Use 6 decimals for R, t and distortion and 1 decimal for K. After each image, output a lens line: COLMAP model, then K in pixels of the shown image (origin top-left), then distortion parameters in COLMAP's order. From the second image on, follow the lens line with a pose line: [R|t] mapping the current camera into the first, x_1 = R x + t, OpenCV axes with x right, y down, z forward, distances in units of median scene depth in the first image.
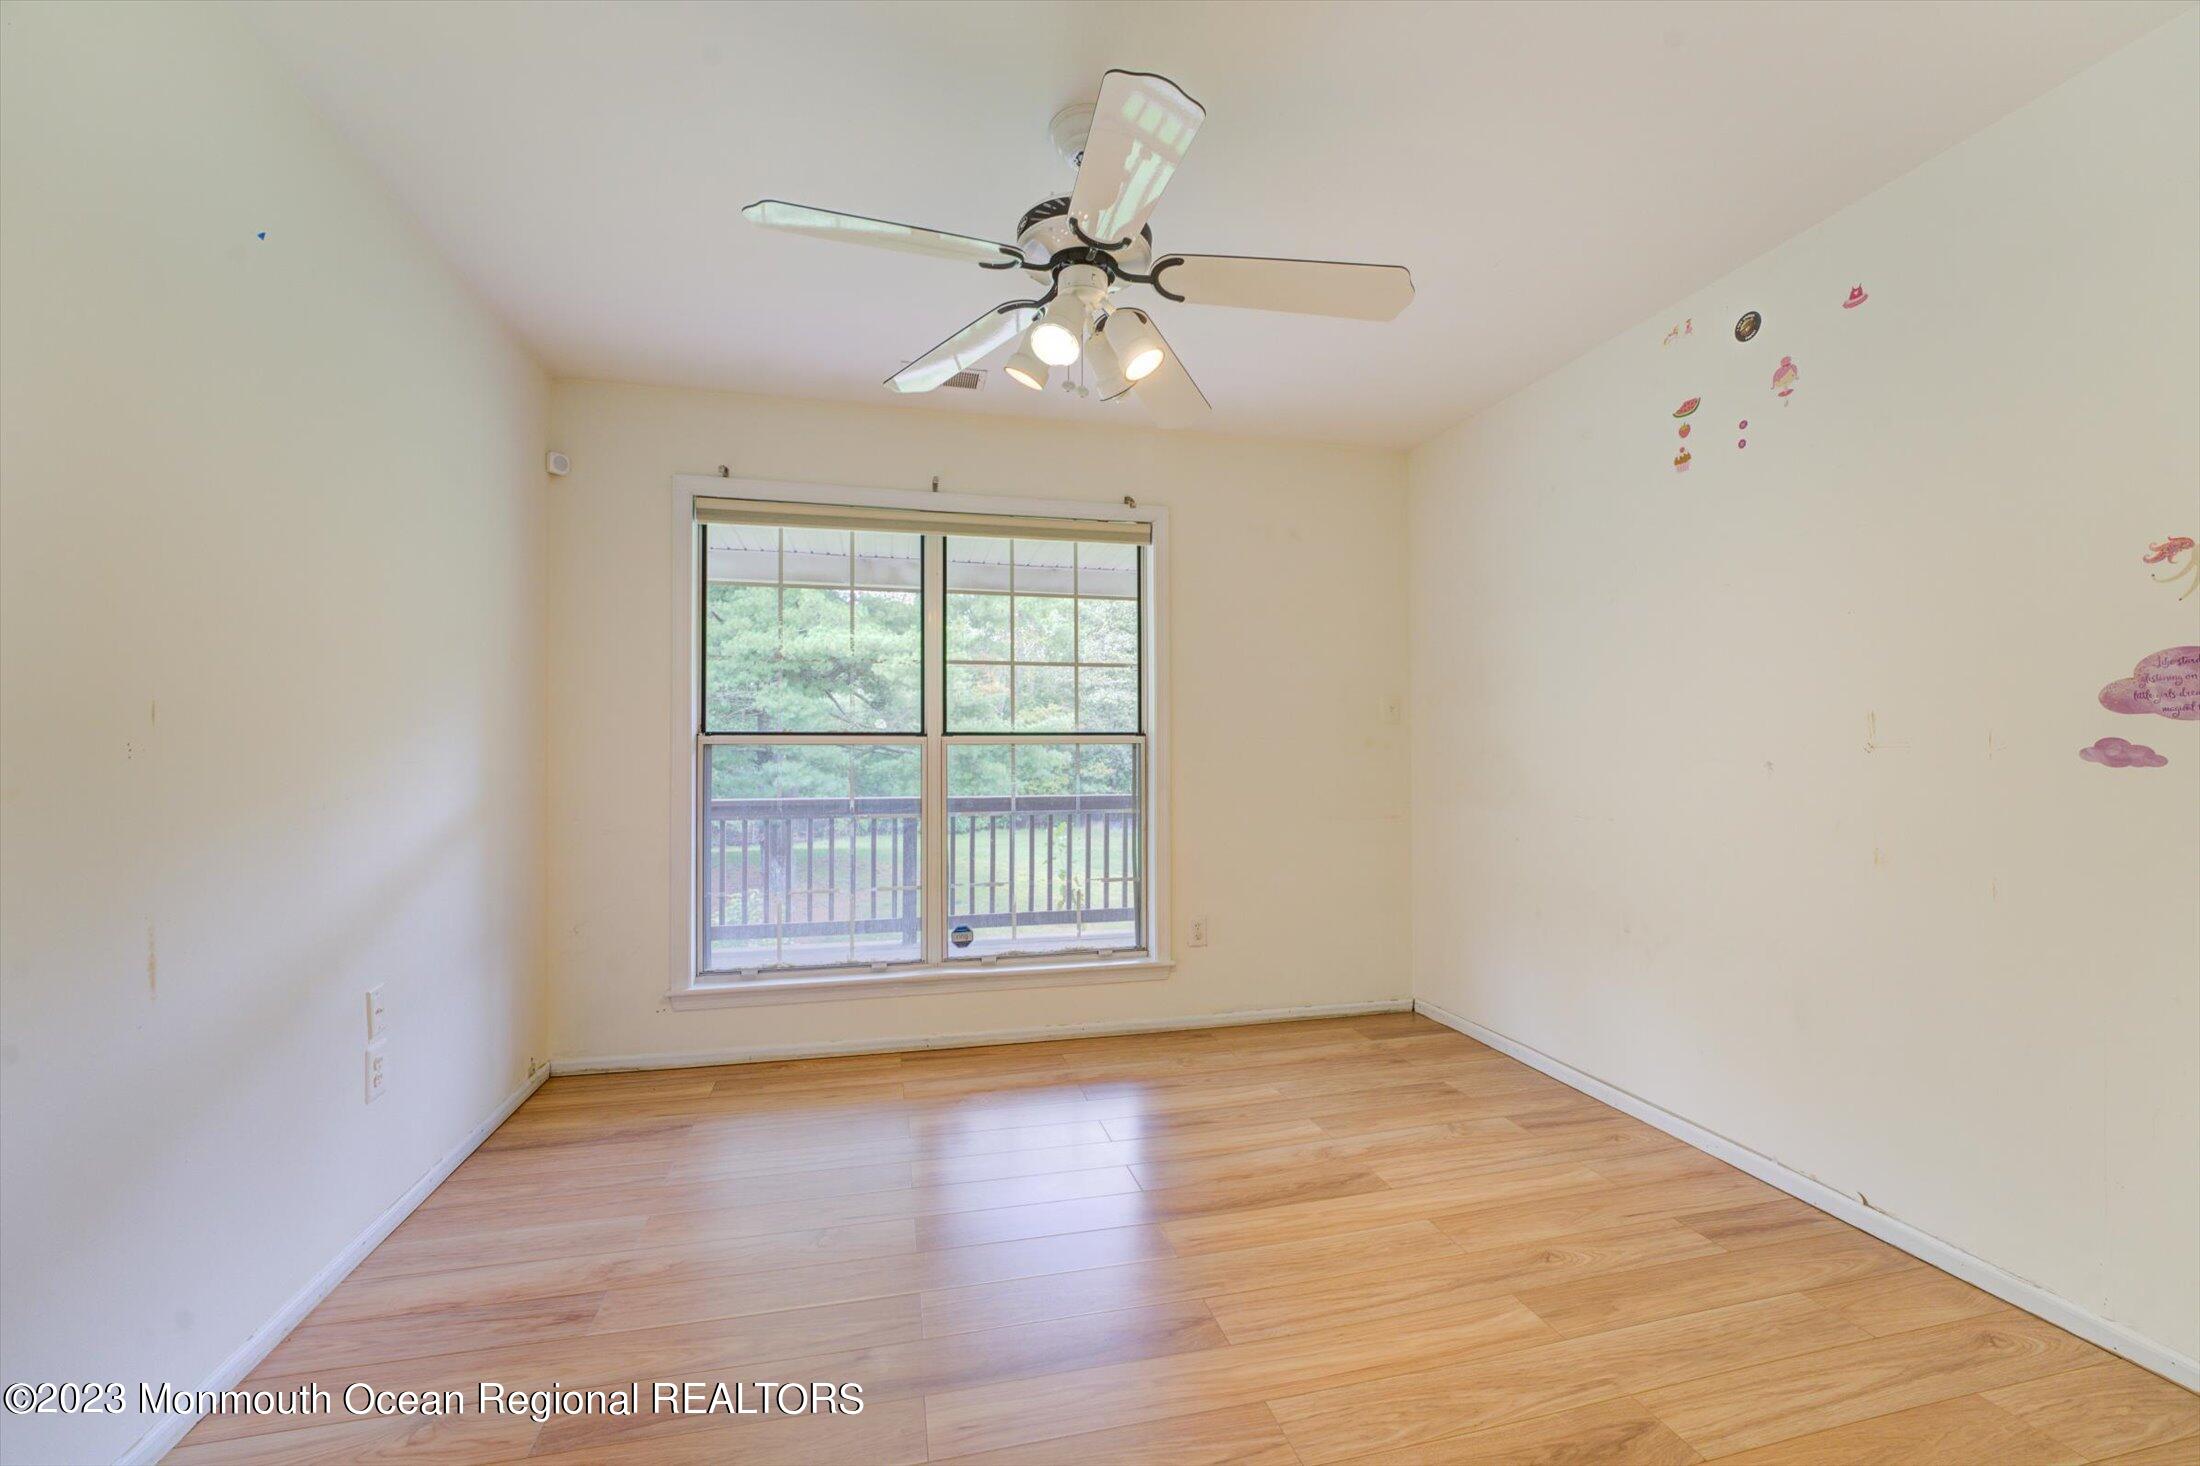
lens RADIAL K [[895.2, 0, 1096.7], [0, 895.2, 744.9], [0, 0, 1]] dist [-0.019483, 0.001532]
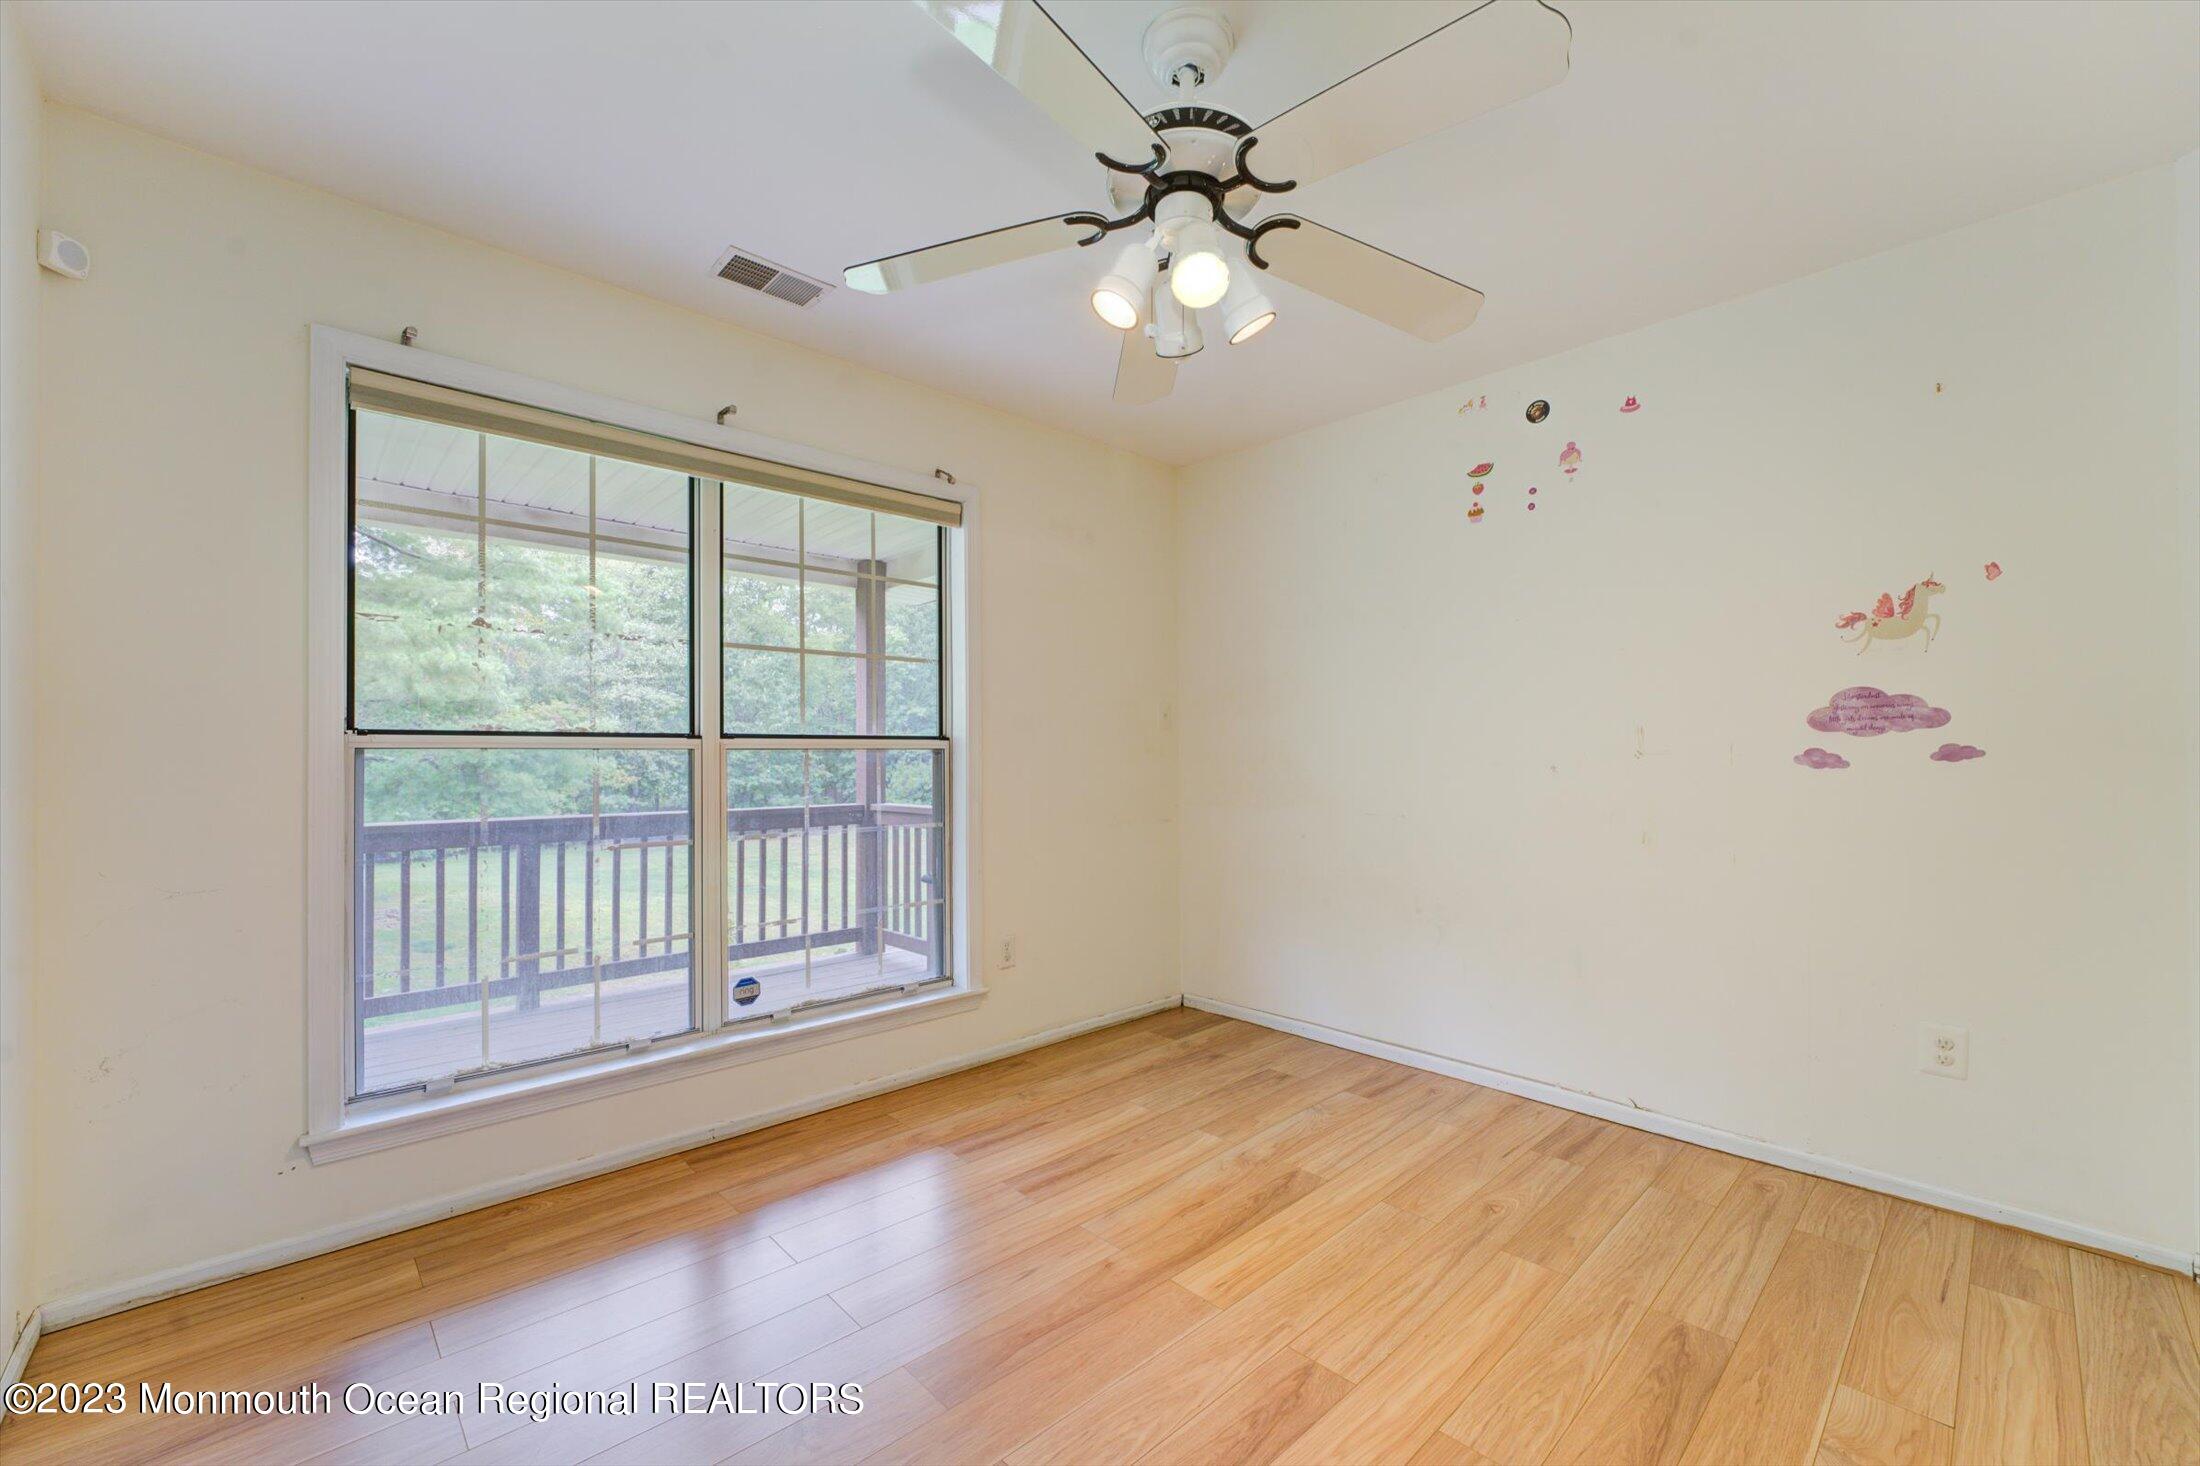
lens RADIAL K [[895.2, 0, 1101.6], [0, 895.2, 752.0], [0, 0, 1]] dist [-0.019483, 0.001532]
pose [[0.864529, 0.001969, 0.502579, -0.316275], [-0.003345, 0.999993, 0.001836, -0.000315], [-0.502572, -0.003268, 0.864529, 0.181424]]
